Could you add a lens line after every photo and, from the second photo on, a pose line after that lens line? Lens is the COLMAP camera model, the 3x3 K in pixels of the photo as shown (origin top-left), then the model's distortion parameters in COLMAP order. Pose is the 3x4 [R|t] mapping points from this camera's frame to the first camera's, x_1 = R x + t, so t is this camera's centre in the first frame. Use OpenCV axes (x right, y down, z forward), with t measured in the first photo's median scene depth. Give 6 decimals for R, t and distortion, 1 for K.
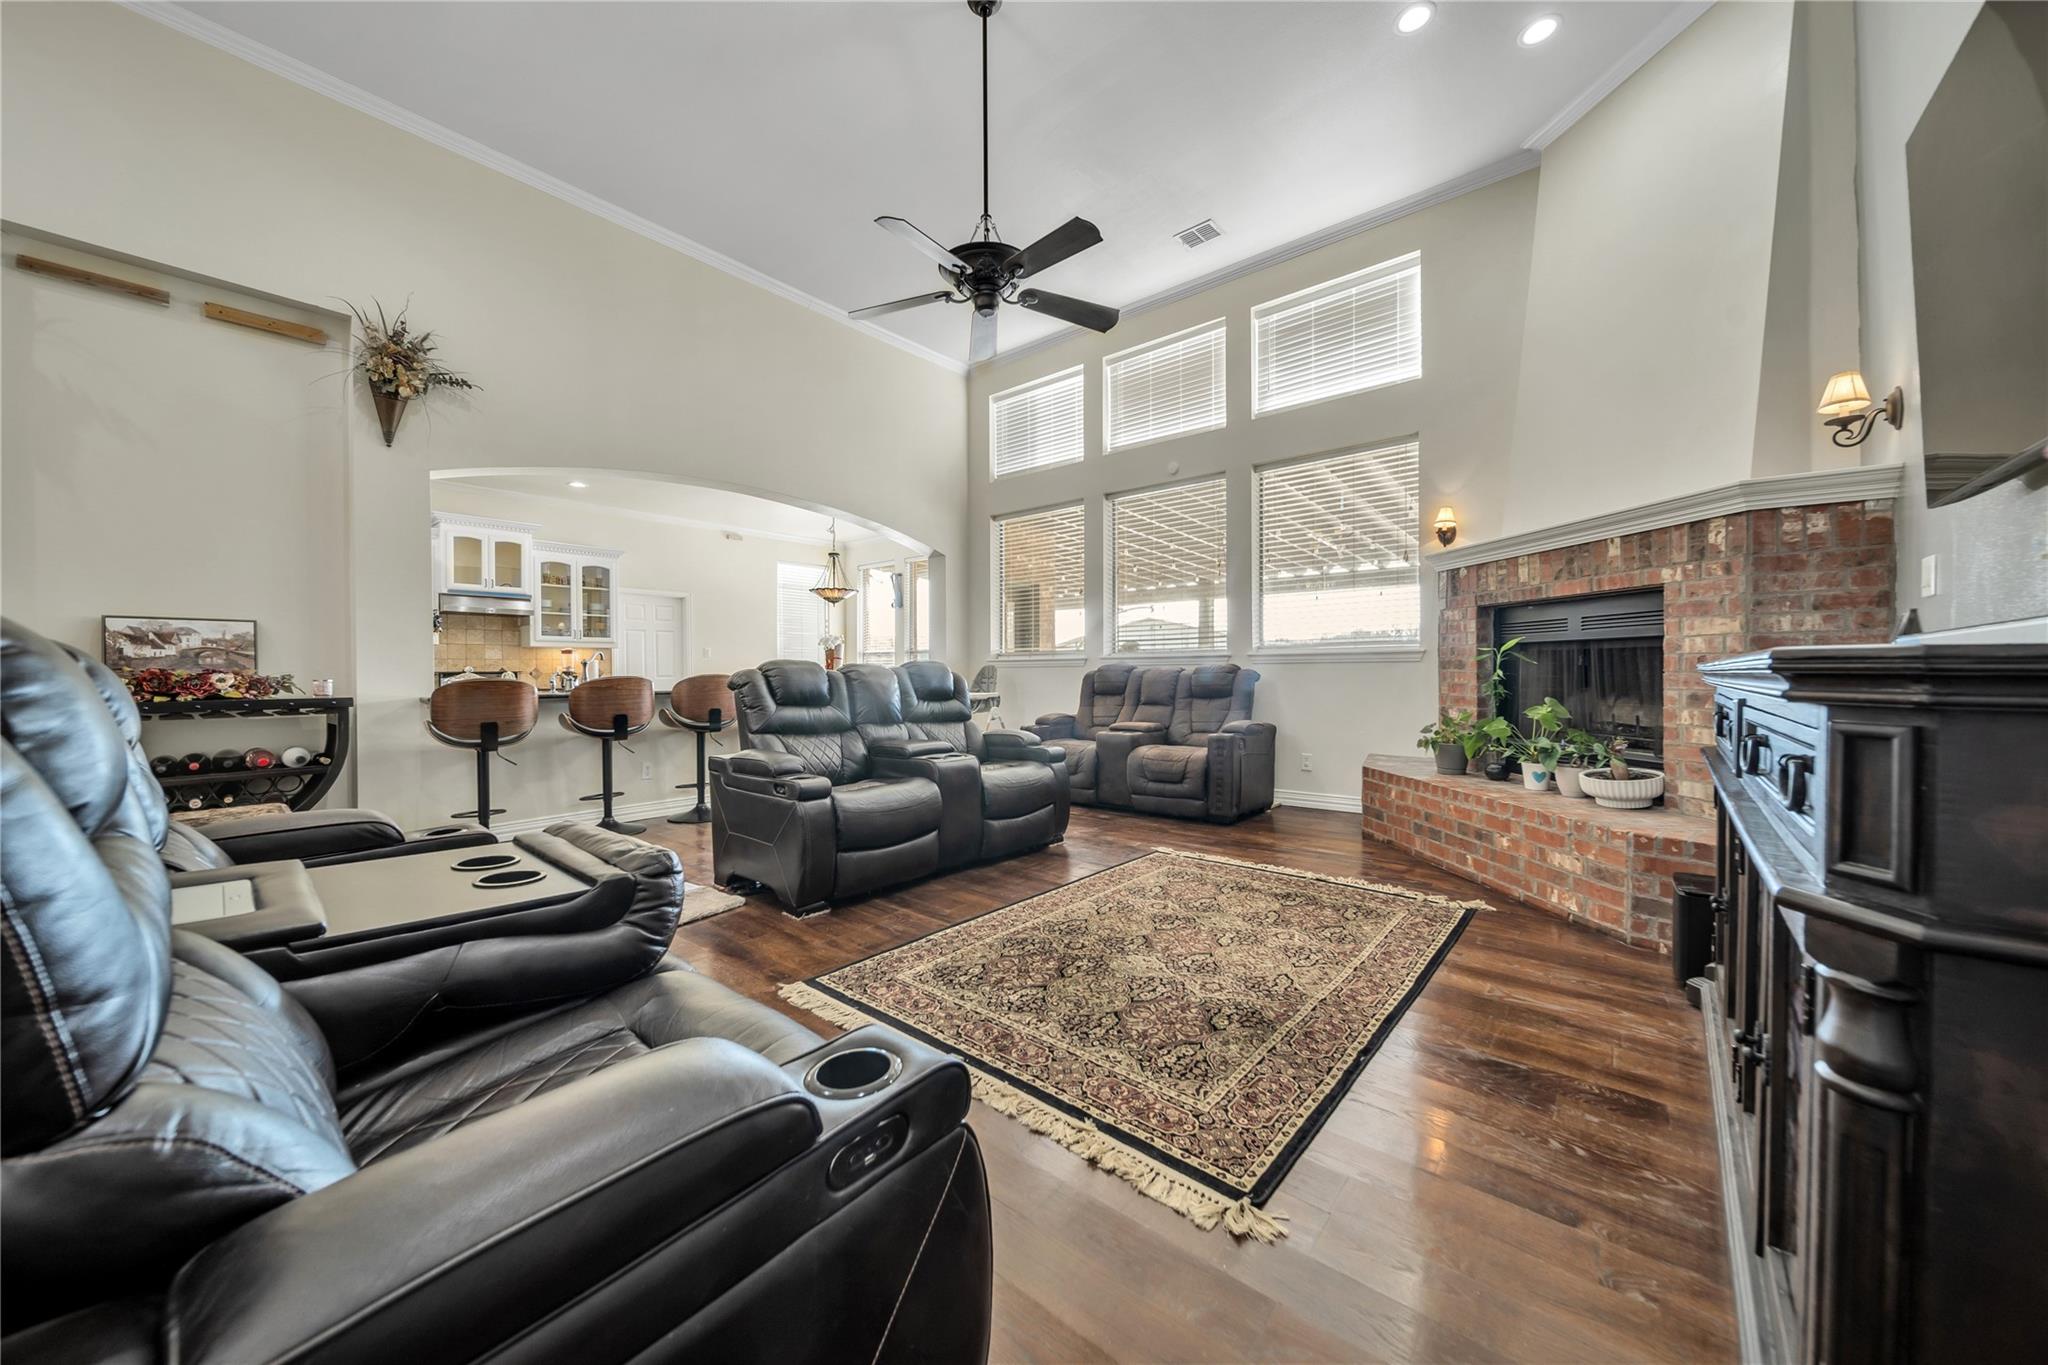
lens RADIAL K [[718.8, 0, 1024.0], [0, 718.8, 682.5], [0, 0, 1]] dist [0.000207, -0.000009]
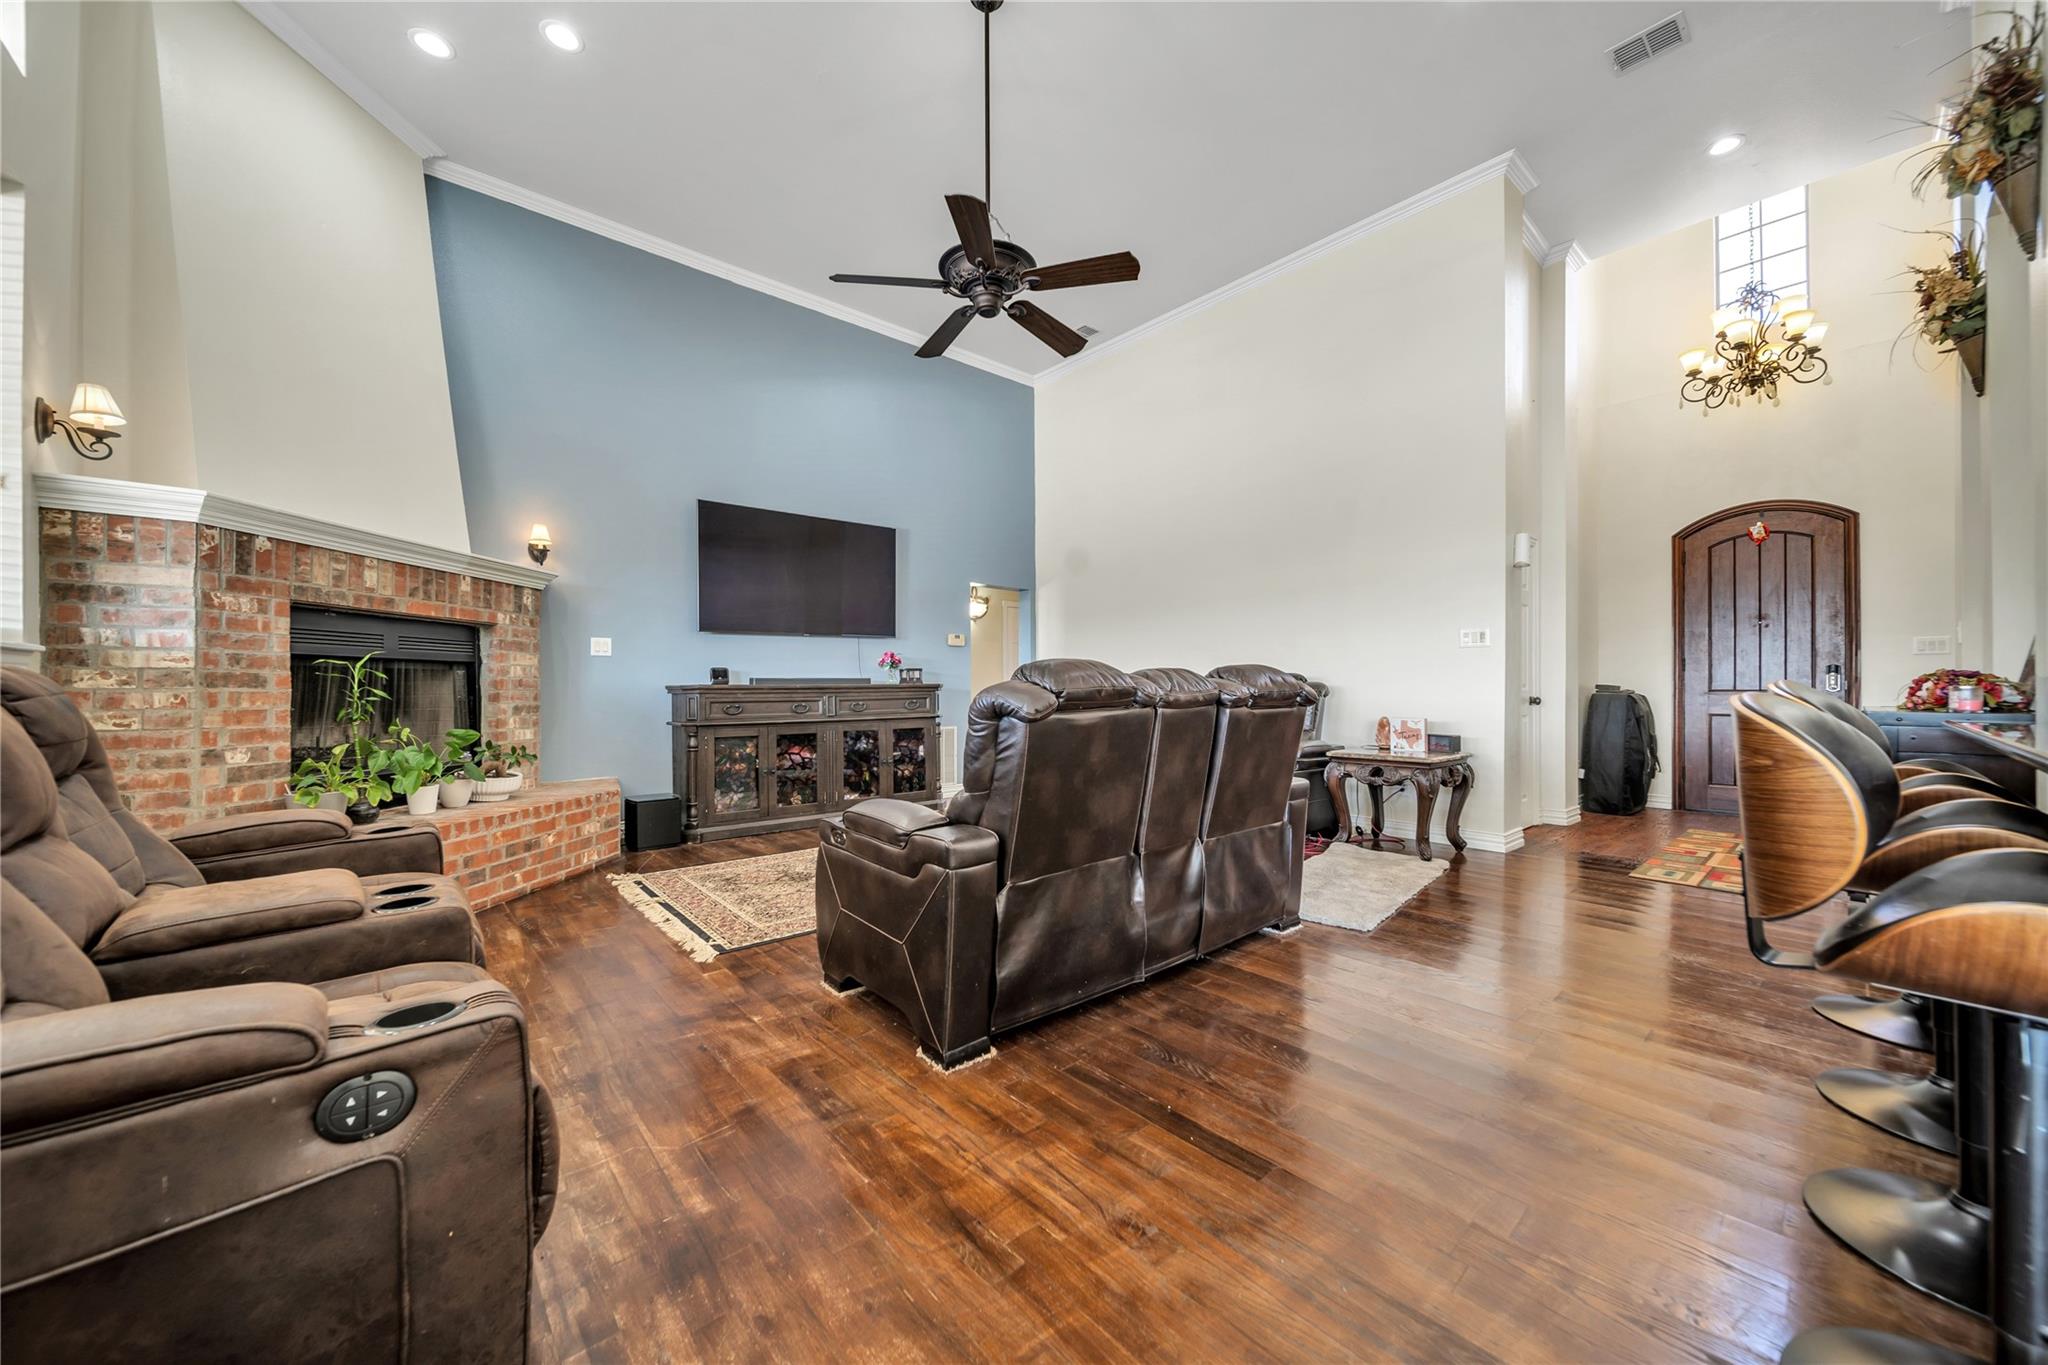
lens RADIAL K [[756.2, 0, 1024.0], [0, 756.2, 682.5], [0, 0, 1]] dist [-0.000103, -0.000067]
pose [[-0.986795, 0.008472, 0.161751, -0.247971], [0.009773, 0.999926, 0.007249, -0.025775], [-0.161677, 0.008734, -0.986805, 1.904558]]
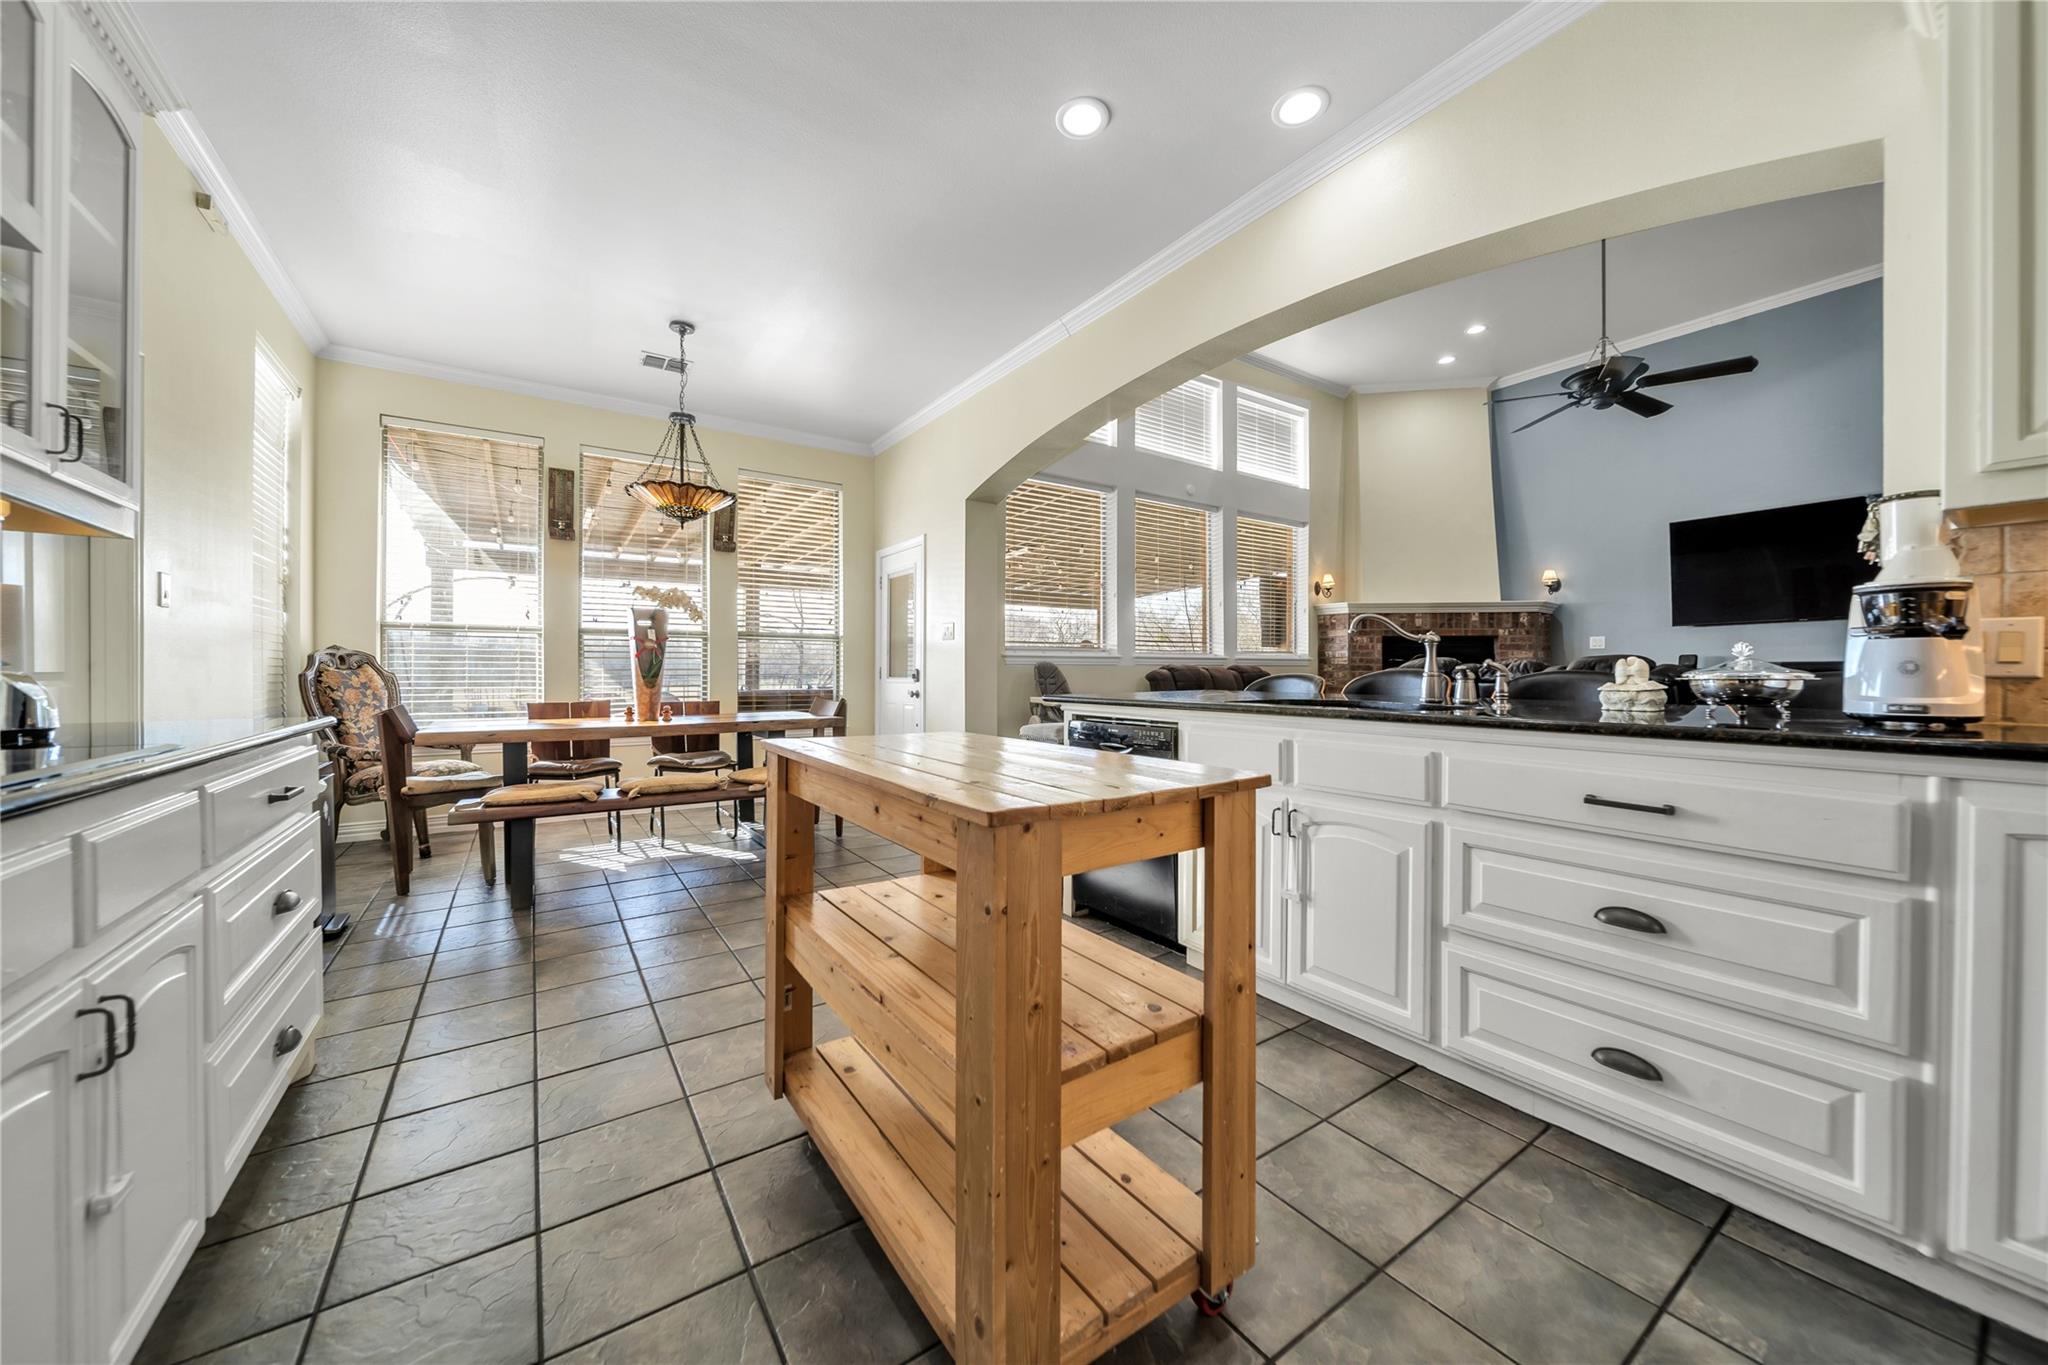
lens RADIAL K [[718.8, 0, 1024.0], [0, 718.8, 682.5], [0, 0, 1]] dist [0.000207, -0.000009]
pose [[0.269090, -0.005550, 0.963099, -1.599024], [0.015696, 0.999876, 0.001377, -0.006385], [-0.962987, 0.014746, 0.269143, 1.622312]]
